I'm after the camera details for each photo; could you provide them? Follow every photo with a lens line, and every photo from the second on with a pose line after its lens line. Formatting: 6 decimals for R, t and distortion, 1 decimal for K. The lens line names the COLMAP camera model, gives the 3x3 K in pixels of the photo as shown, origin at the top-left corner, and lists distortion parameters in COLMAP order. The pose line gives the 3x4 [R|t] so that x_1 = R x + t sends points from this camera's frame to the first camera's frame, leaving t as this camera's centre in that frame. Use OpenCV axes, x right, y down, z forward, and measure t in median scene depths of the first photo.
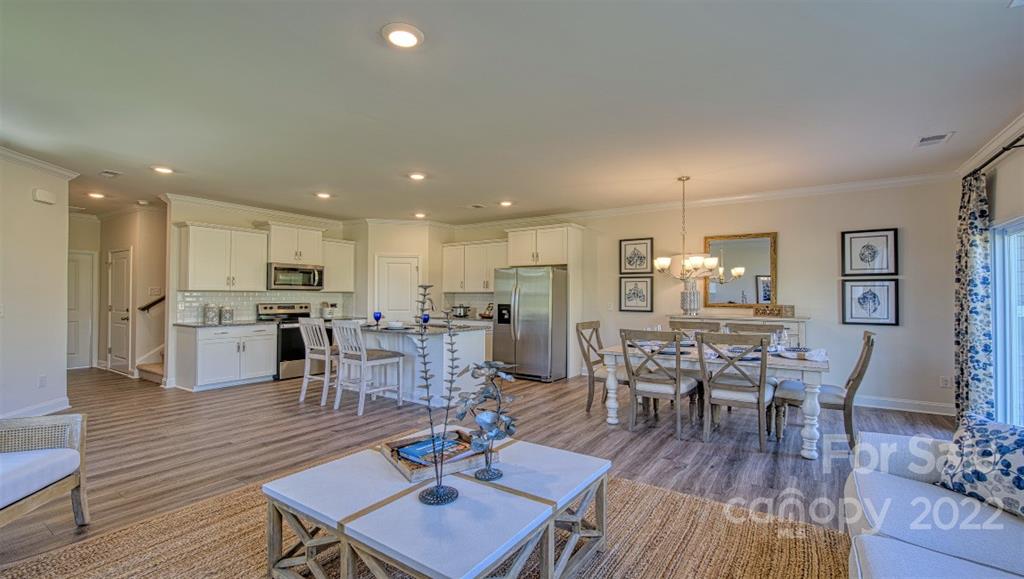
lens RADIAL K [[441.6, 0, 514.9], [0, 441.6, 290.8], [0, 0, 1]] dist [0.002548, -0.000552]
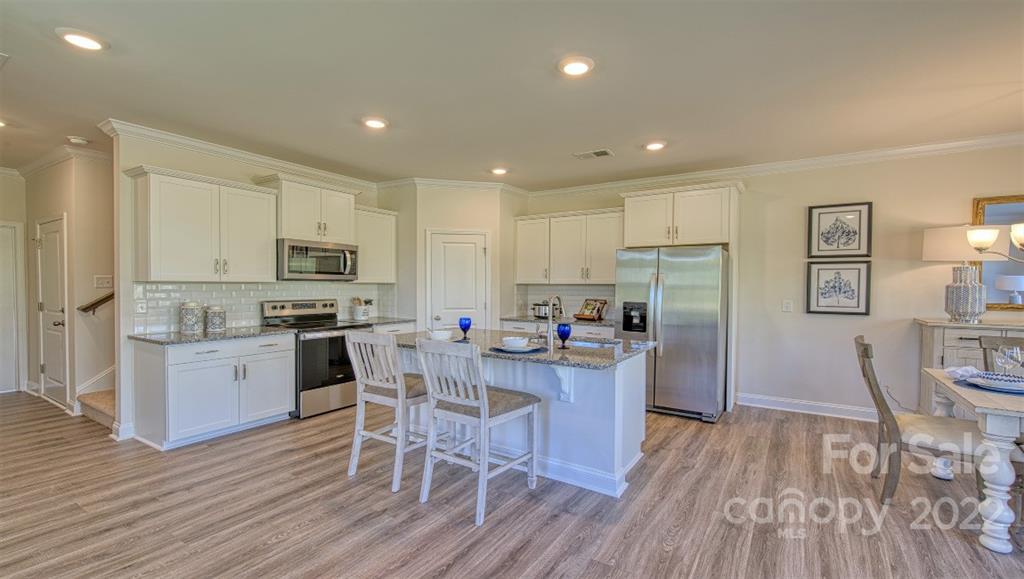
lens RADIAL K [[441.6, 0, 514.9], [0, 441.6, 290.8], [0, 0, 1]] dist [0.002548, -0.000552]
pose [[0.999775, 0.001184, 0.021156, -0.228650], [-0.001748, 0.999643, 0.026651, -0.005006], [-0.021117, -0.026682, 0.999421, 0.346869]]
